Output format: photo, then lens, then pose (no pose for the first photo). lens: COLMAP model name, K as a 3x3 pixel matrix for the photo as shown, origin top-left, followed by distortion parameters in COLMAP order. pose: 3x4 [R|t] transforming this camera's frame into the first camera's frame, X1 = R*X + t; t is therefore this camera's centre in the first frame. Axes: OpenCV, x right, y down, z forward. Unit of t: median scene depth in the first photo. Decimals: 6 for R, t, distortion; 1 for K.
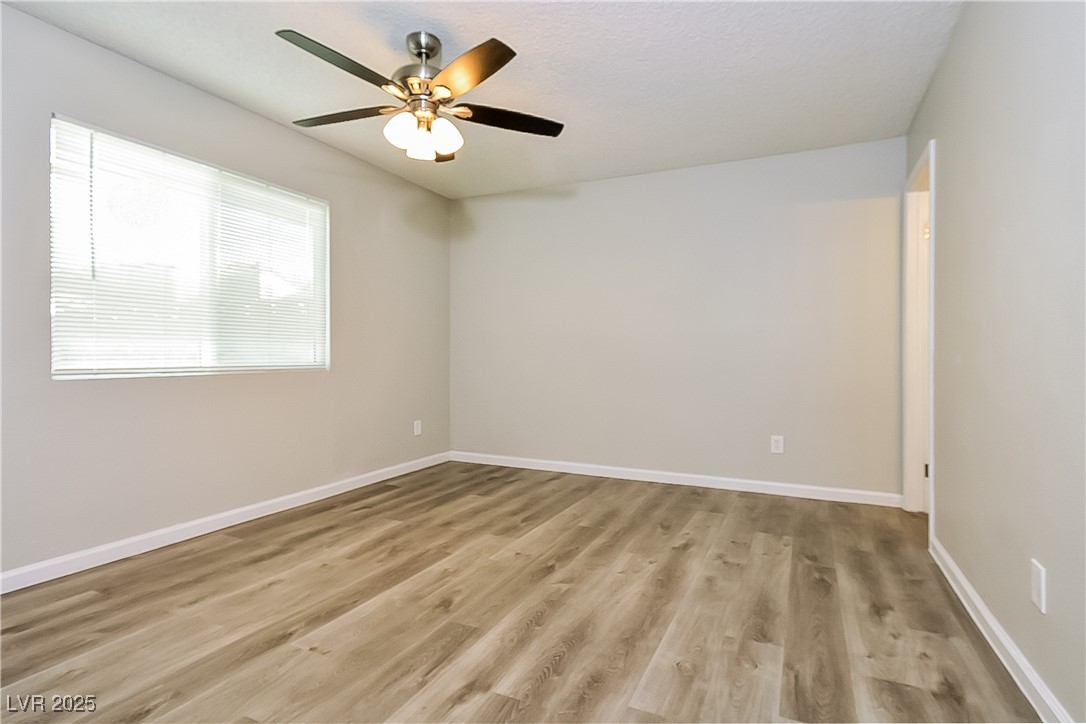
lens RADIAL K [[553.6, 0, 549.1], [0, 553.6, 357.6], [0, 0, 1]] dist [0.012228, -0.001114]
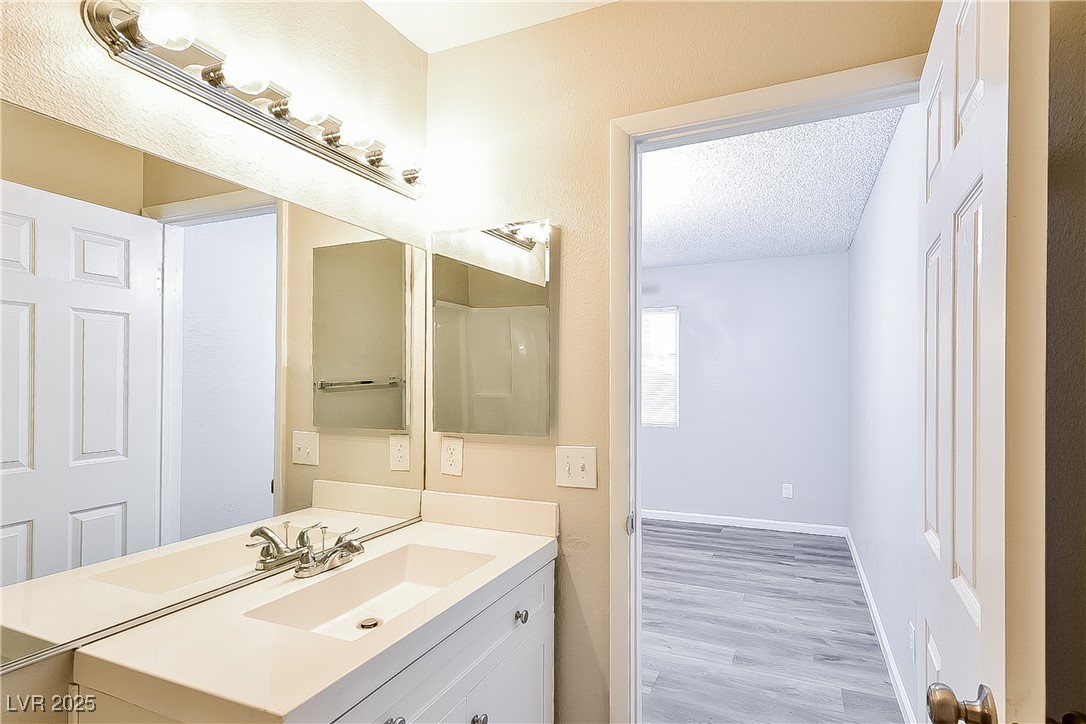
lens RADIAL K [[553.6, 0, 545.1], [0, 553.6, 372.4], [0, 0, 1]] dist [0.012228, -0.001114]
pose [[0.013690, -0.018350, -0.999738, 1.203818], [-0.001362, 0.999830, -0.018370, -0.107593], [0.999905, 0.001613, 0.013663, 0.836291]]
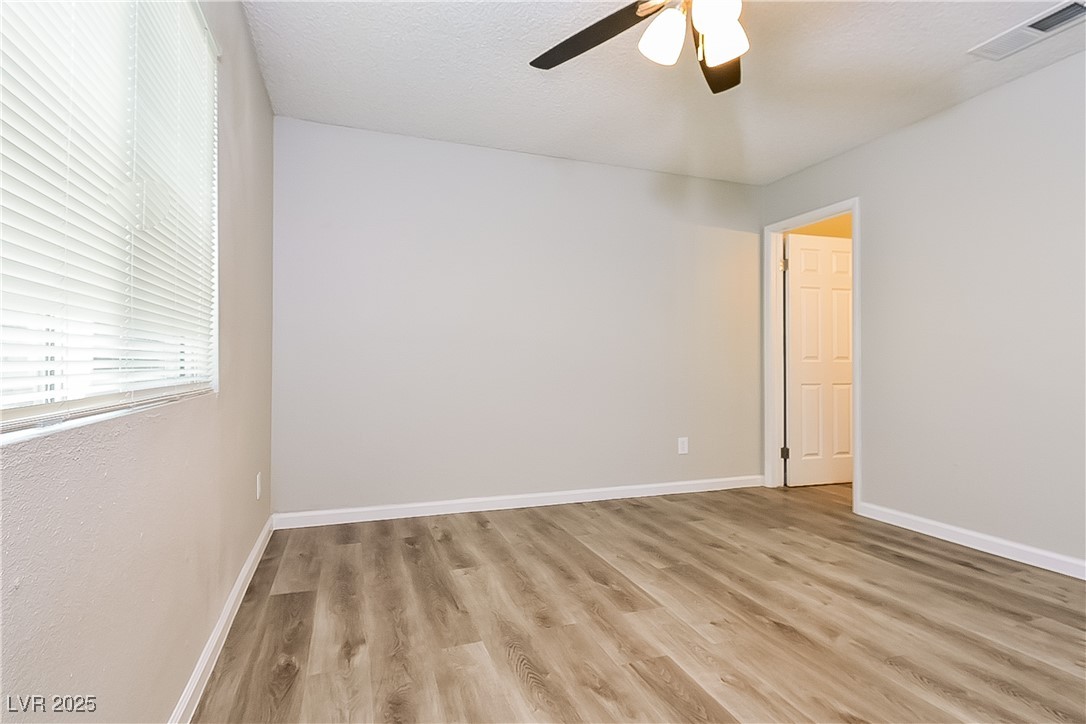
lens RADIAL K [[553.6, 0, 552.7], [0, 553.6, 365.2], [0, 0, 1]] dist [0.012228, -0.001114]
pose [[0.693963, -0.003080, 0.720004, -0.686224], [-0.001106, 0.999985, 0.005344, -0.005587], [-0.720010, -0.004505, 0.693949, 0.569591]]
